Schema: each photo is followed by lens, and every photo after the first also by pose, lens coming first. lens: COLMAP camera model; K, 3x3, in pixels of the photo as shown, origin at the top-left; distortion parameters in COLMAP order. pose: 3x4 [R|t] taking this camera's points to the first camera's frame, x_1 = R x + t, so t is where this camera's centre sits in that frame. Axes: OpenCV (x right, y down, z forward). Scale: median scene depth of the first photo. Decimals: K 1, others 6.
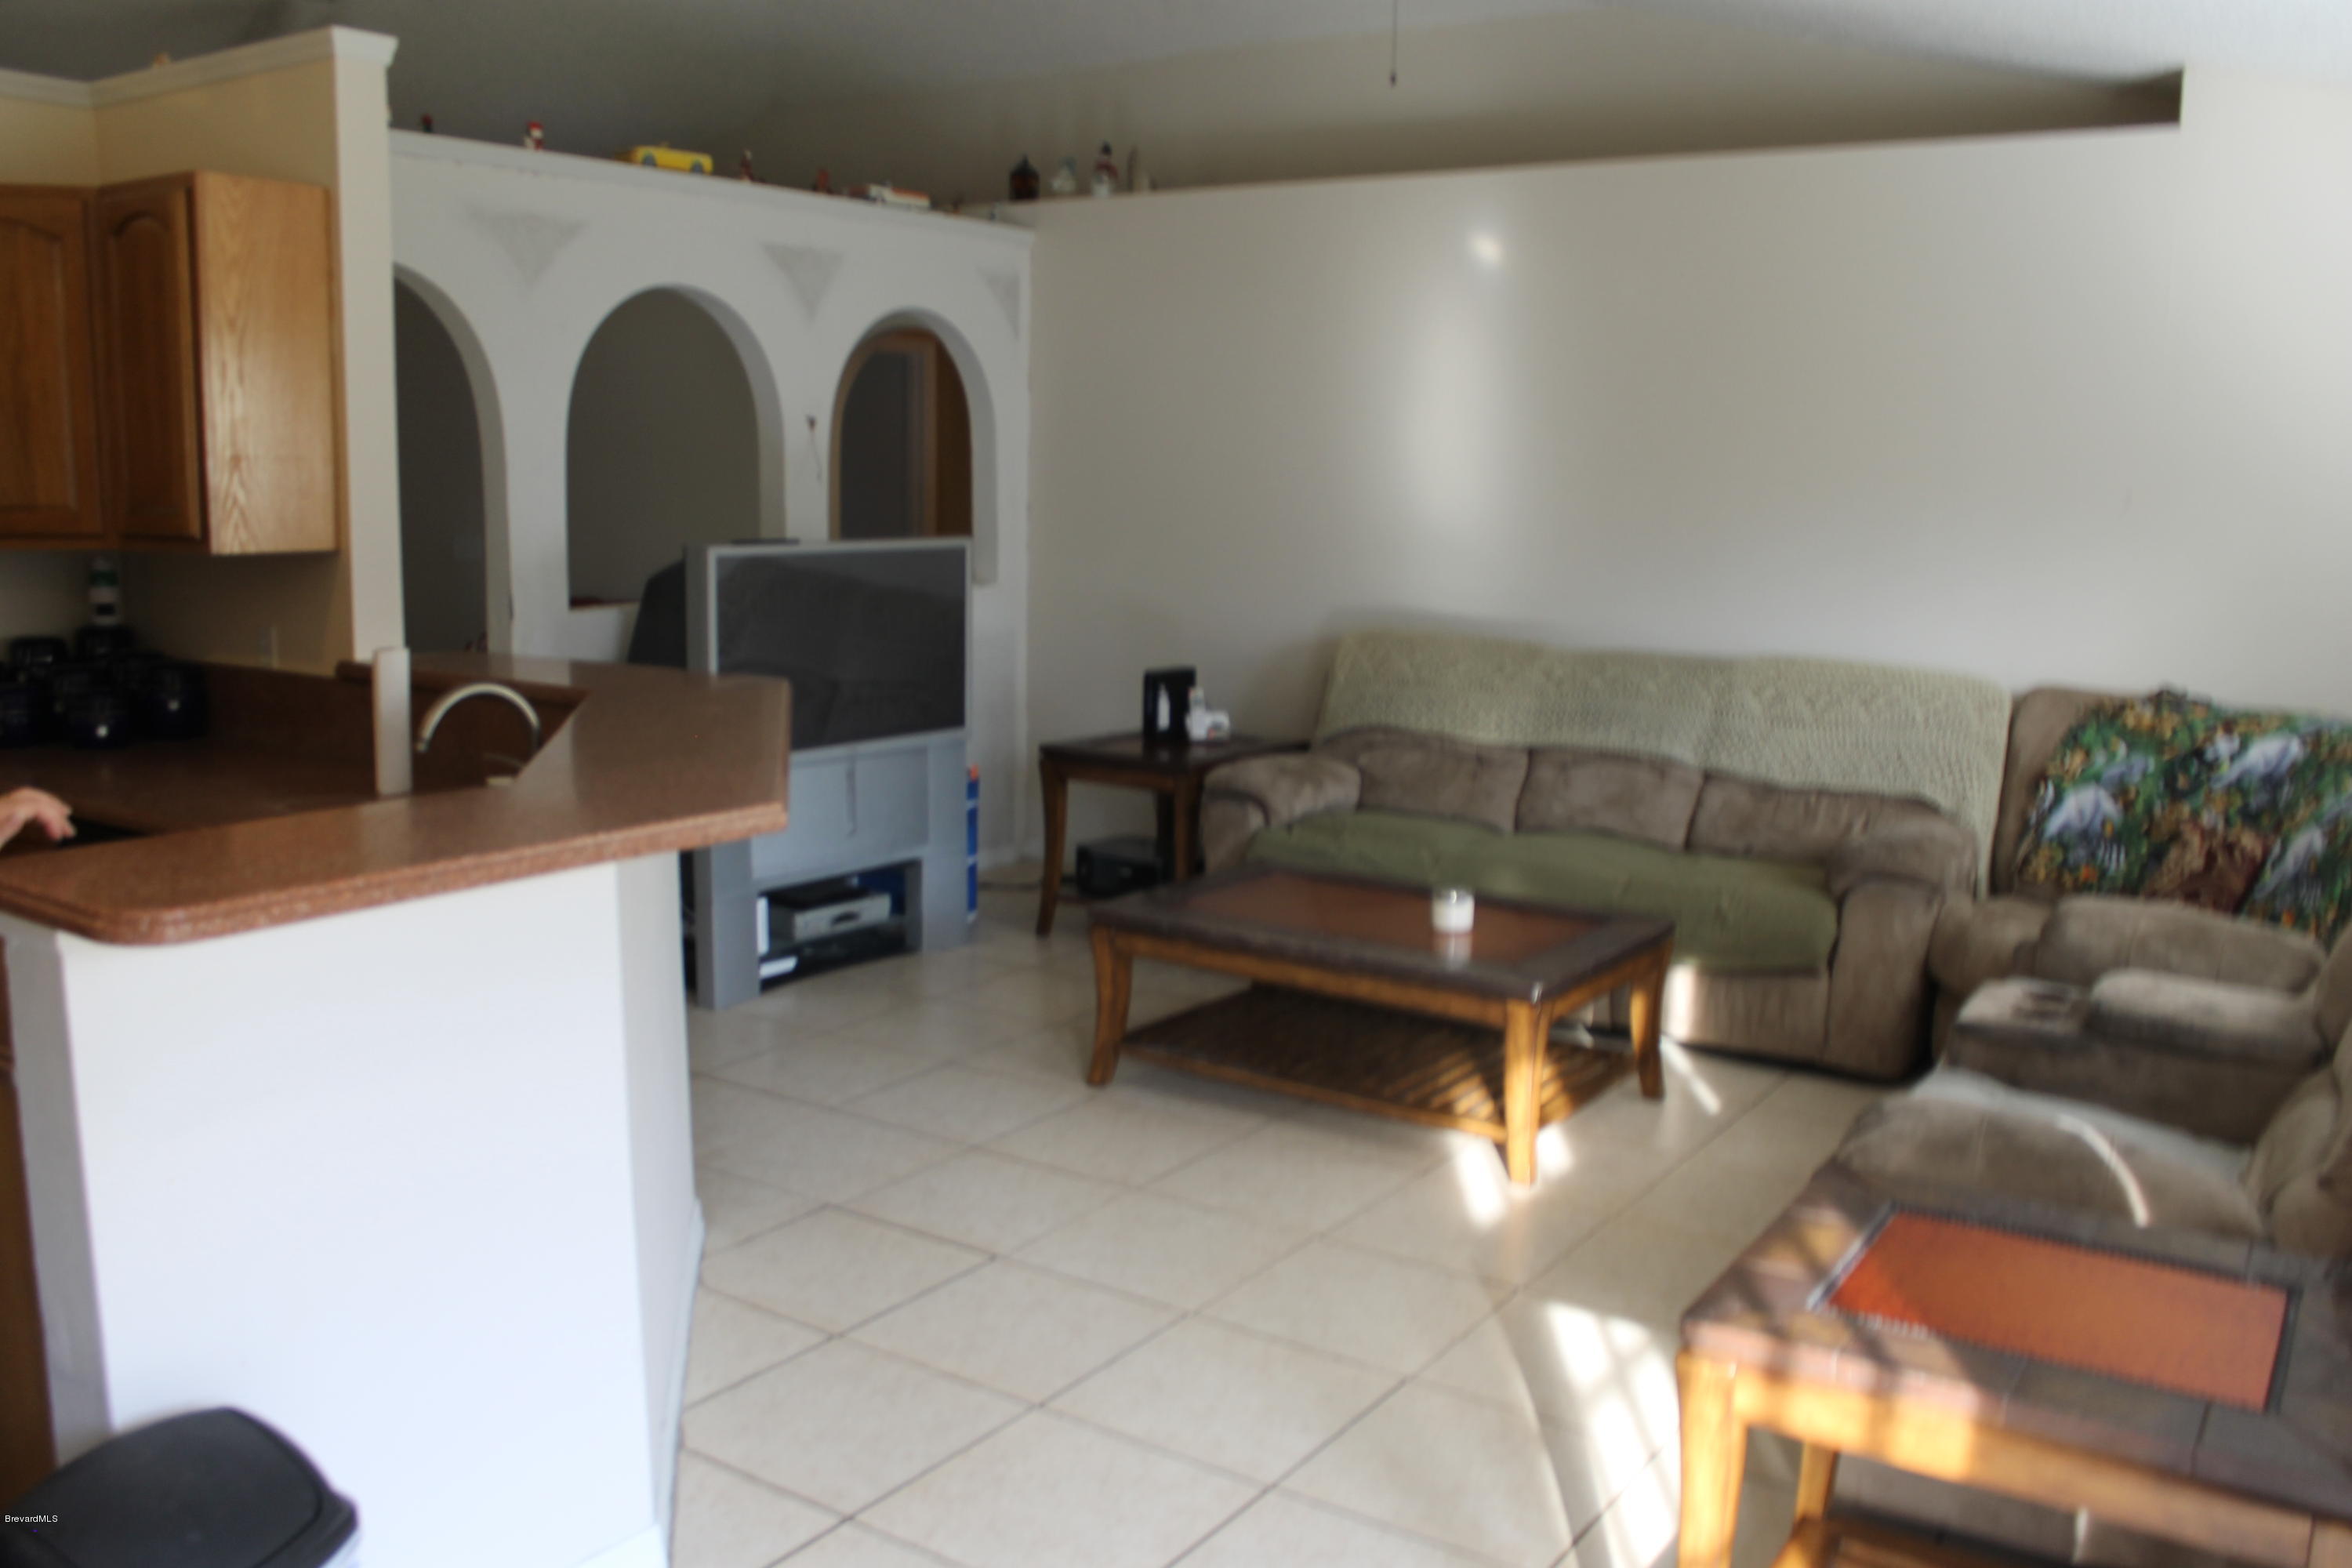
lens RADIAL K [[1987.7, 0, 1171.4], [0, 1987.7, 791.8], [0, 0, 1]] dist [-0.168830, 0.156715]
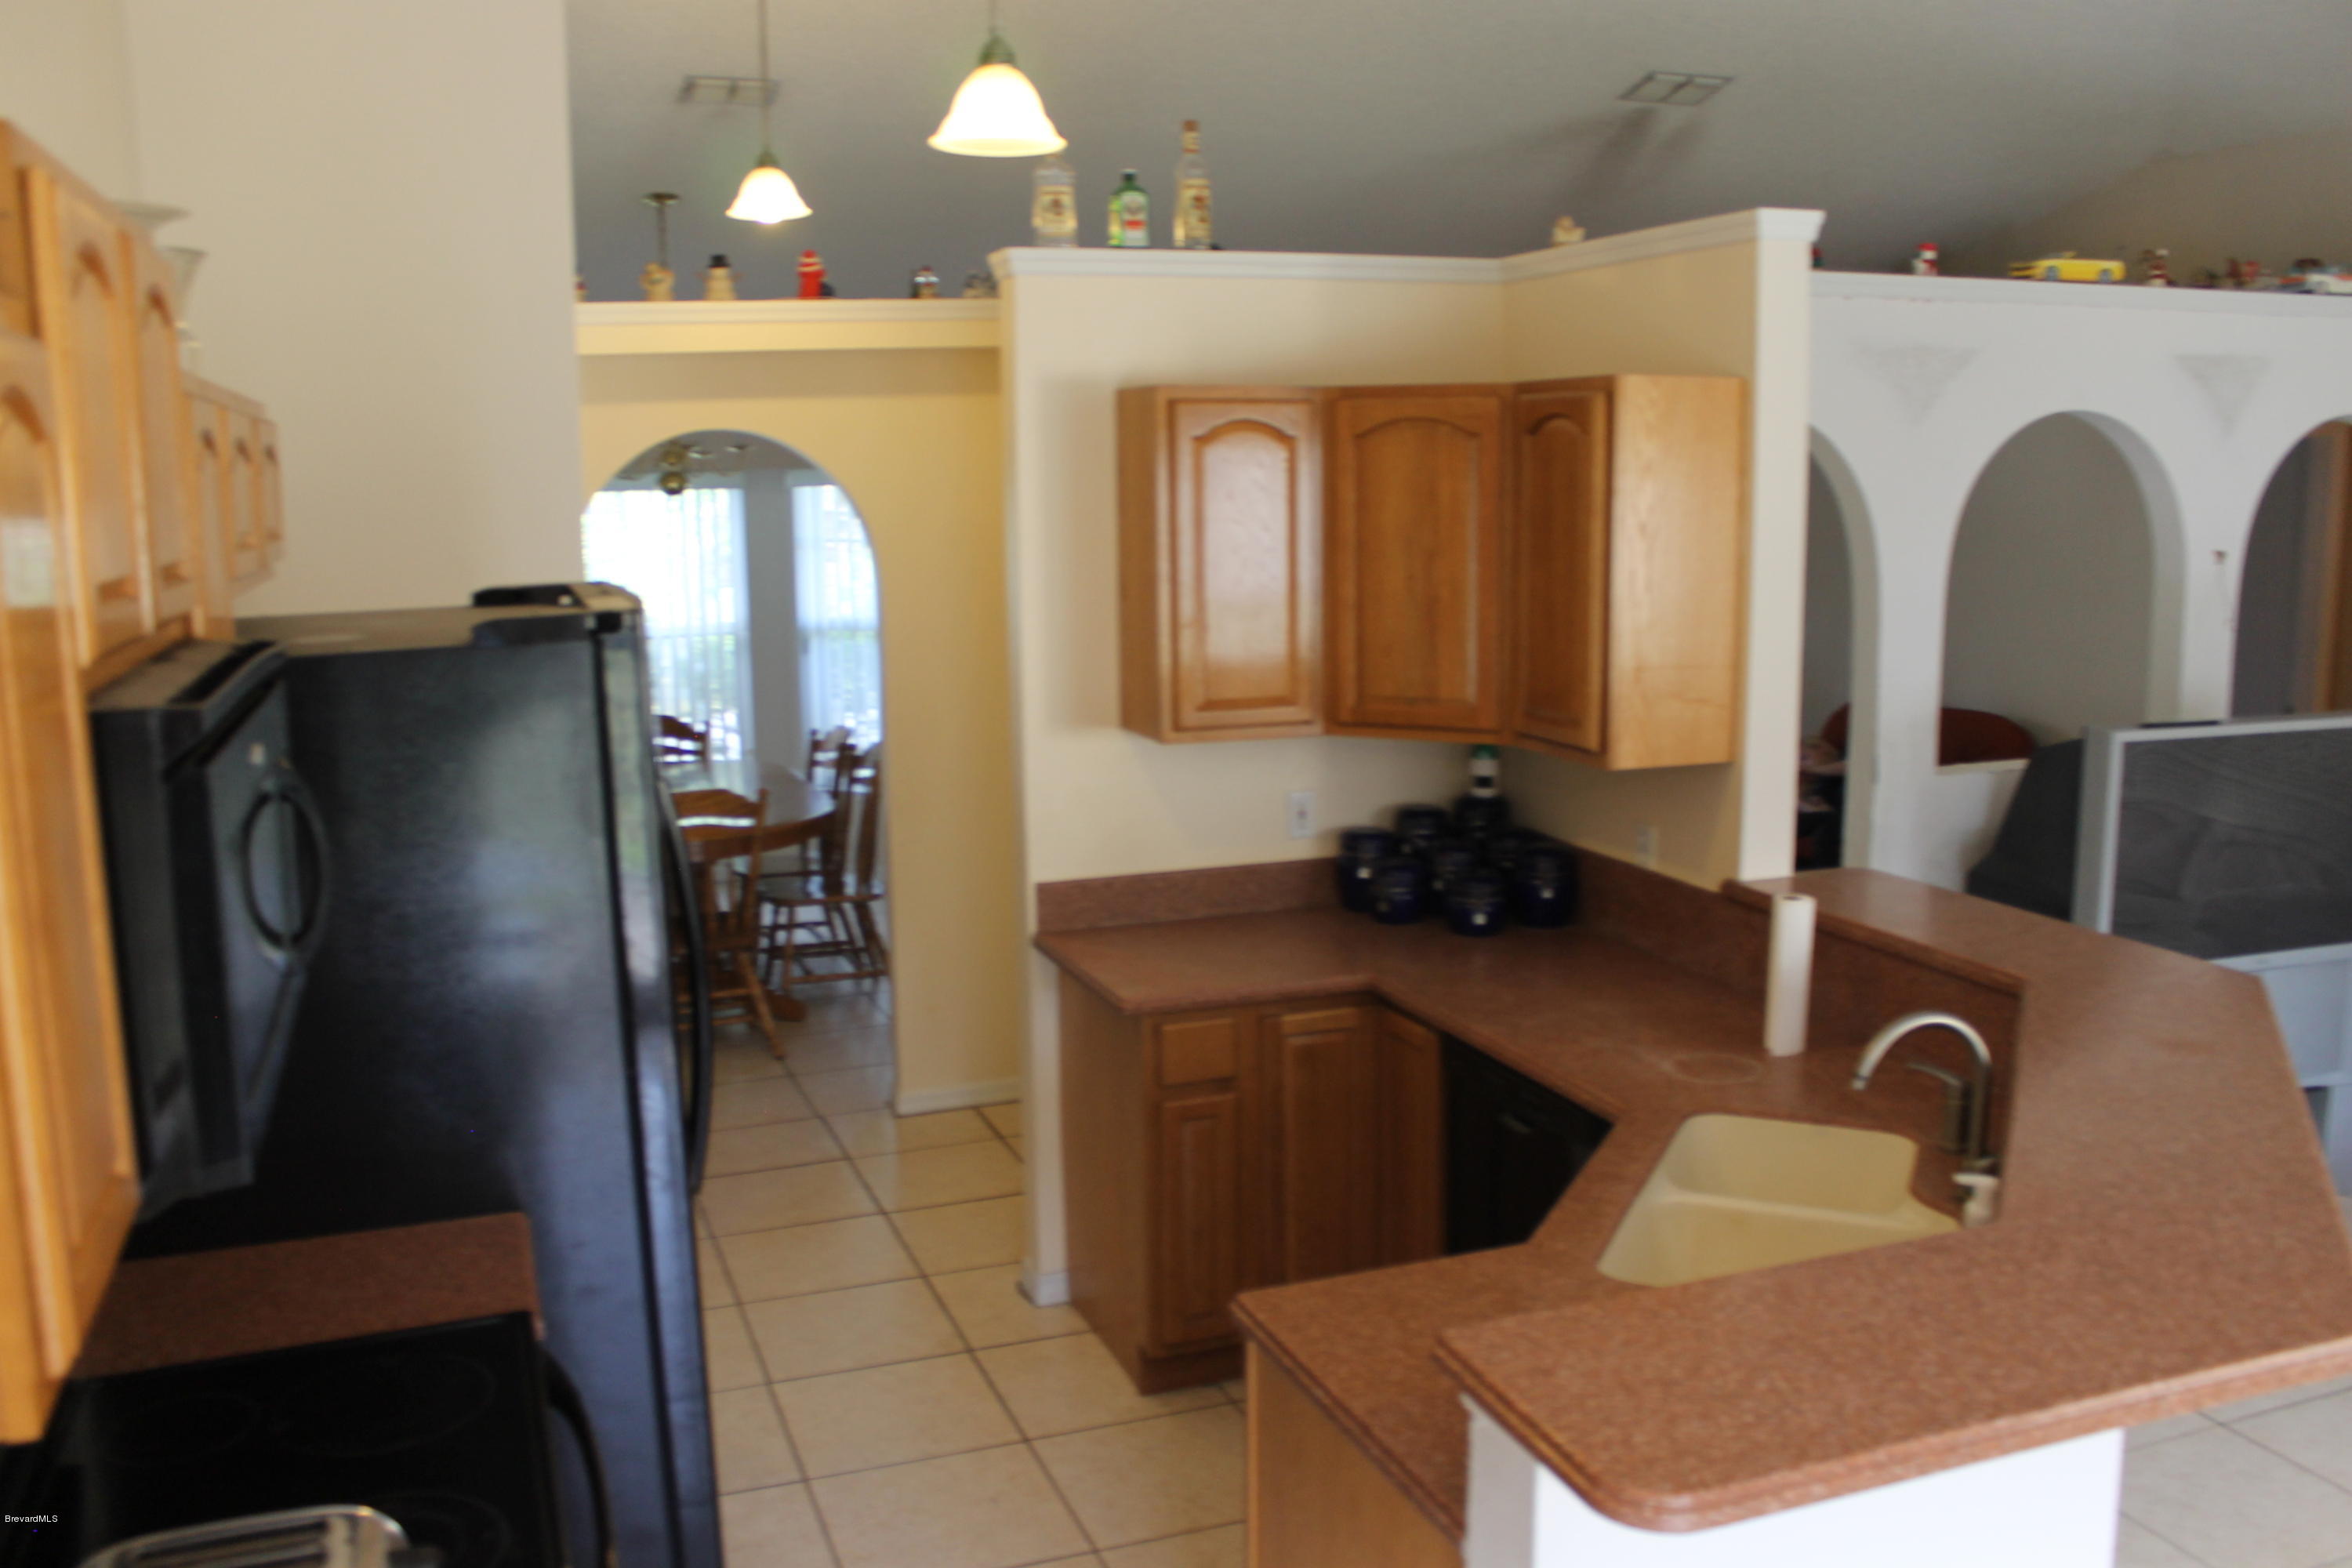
lens RADIAL K [[1987.7, 0, 1171.4], [0, 1987.7, 791.8], [0, 0, 1]] dist [-0.168830, 0.156715]
pose [[0.812214, 0.072410, -0.578848, -0.099722], [-0.072150, 0.997117, 0.023494, -0.112419], [0.578880, 0.022682, 0.815097, 0.068061]]
